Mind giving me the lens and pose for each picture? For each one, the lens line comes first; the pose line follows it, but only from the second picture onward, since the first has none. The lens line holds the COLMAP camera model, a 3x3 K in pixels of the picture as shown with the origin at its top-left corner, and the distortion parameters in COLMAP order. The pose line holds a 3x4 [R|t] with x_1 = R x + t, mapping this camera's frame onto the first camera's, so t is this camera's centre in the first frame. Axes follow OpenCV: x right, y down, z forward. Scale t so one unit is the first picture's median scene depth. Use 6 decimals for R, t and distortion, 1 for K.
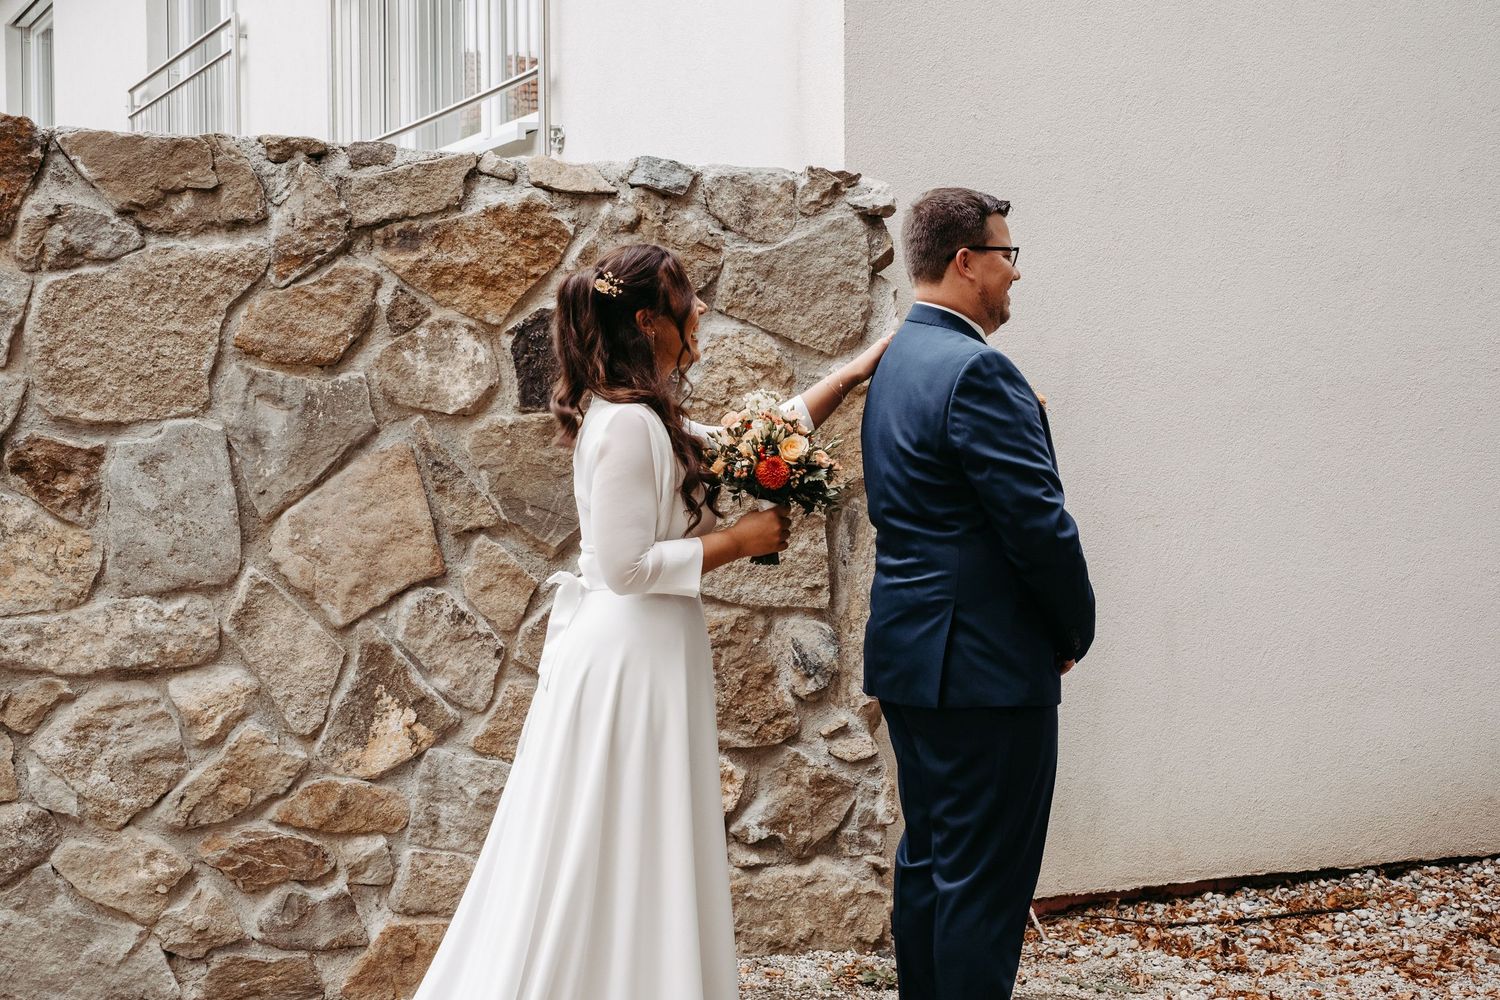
lens RADIAL K [[2483.0, 0, 737.9], [0, 2483.0, 554.4], [0, 0, 1]] dist [0.011432, 0.000000]
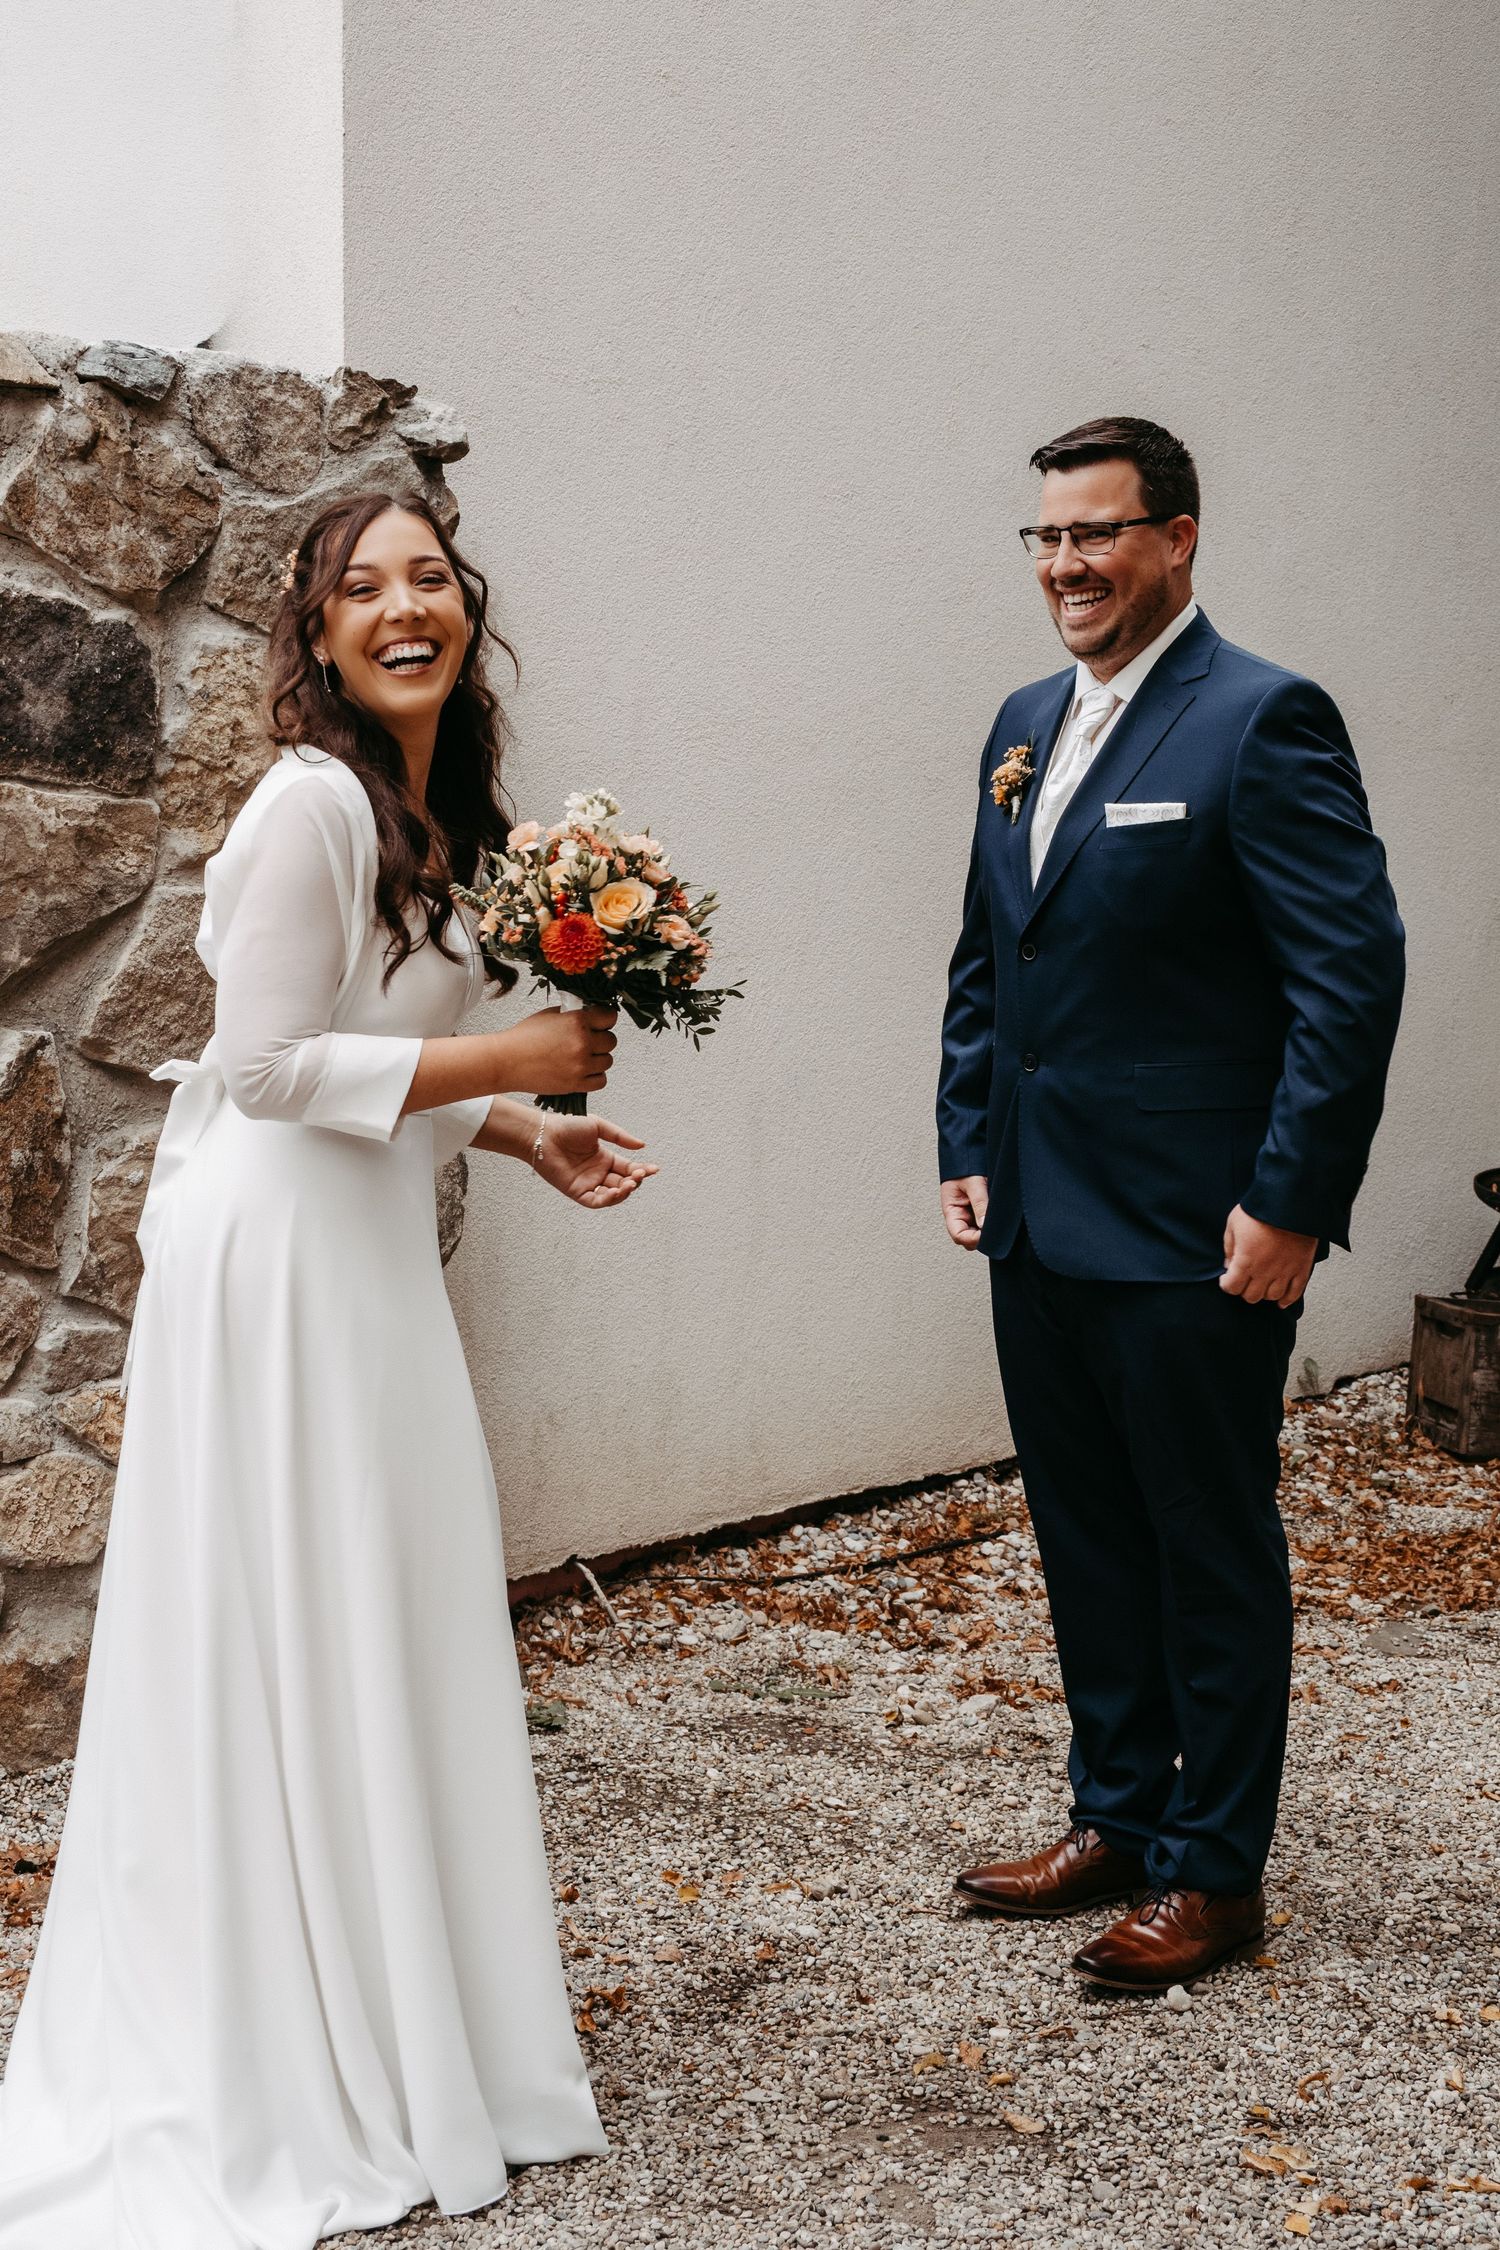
lens RADIAL K [[3435.7, 0, 744.4], [0, 3435.7, 1121.5], [0, 0, 1]] dist [0.017387, 0.000000]
pose [[0.903826, -0.023551, 0.427251, -0.240195], [0.008389, 0.999268, 0.037335, -0.006088], [-0.427817, -0.030160, 0.903362, 0.211196]]
